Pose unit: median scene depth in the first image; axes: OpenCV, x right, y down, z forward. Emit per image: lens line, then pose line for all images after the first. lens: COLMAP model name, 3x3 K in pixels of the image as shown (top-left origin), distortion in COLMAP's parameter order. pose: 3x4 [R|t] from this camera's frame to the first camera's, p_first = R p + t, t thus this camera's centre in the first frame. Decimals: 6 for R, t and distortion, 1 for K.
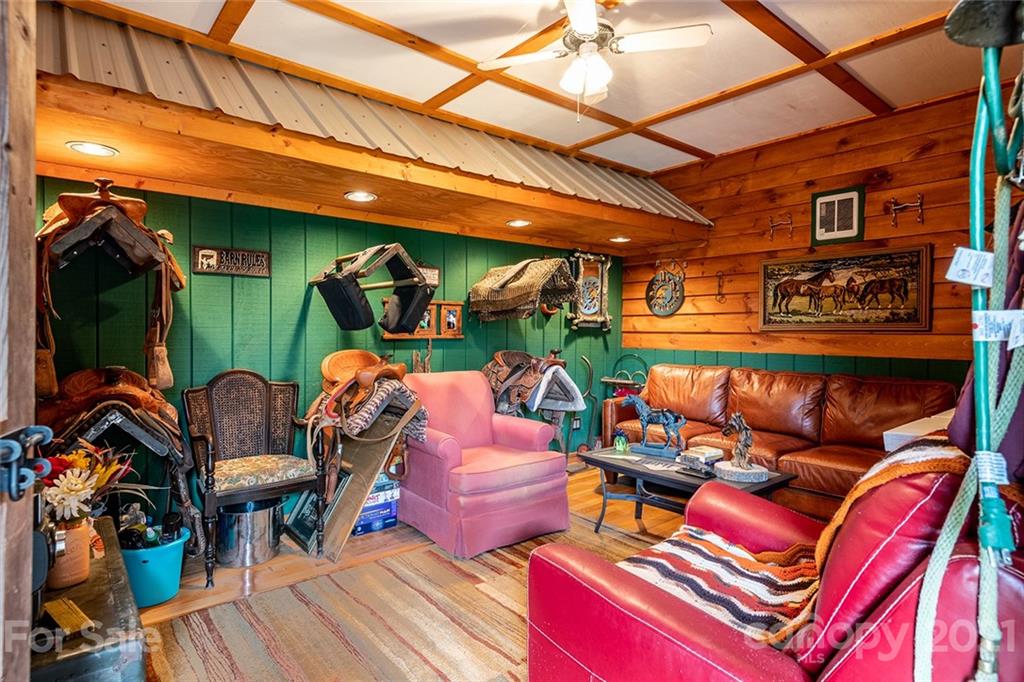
lens RADIAL K [[553.7, 0, 512.0], [0, 553.7, 341.0], [0, 0, 1]] dist [0.000349, 0.000022]
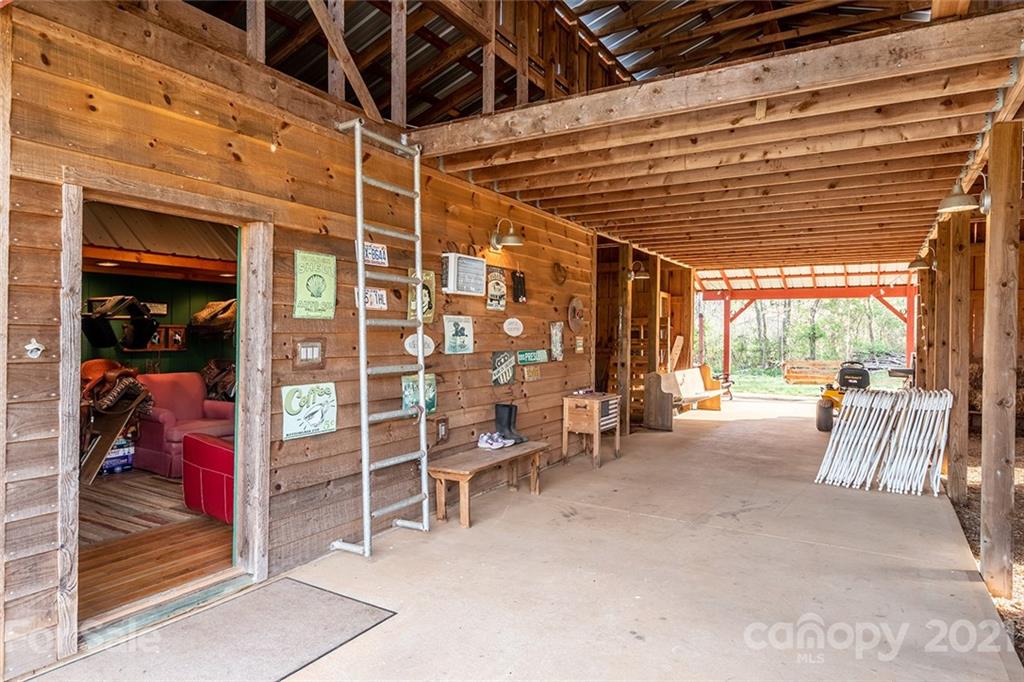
lens RADIAL K [[609.3, 0, 515.3], [0, 609.3, 337.5], [0, 0, 1]] dist [-0.000084, -0.000089]
pose [[0.942623, 0.006223, 0.333801, 0.225969], [-0.004623, 0.999974, -0.005589, -0.039135], [-0.333827, 0.003725, 0.942627, -0.945498]]
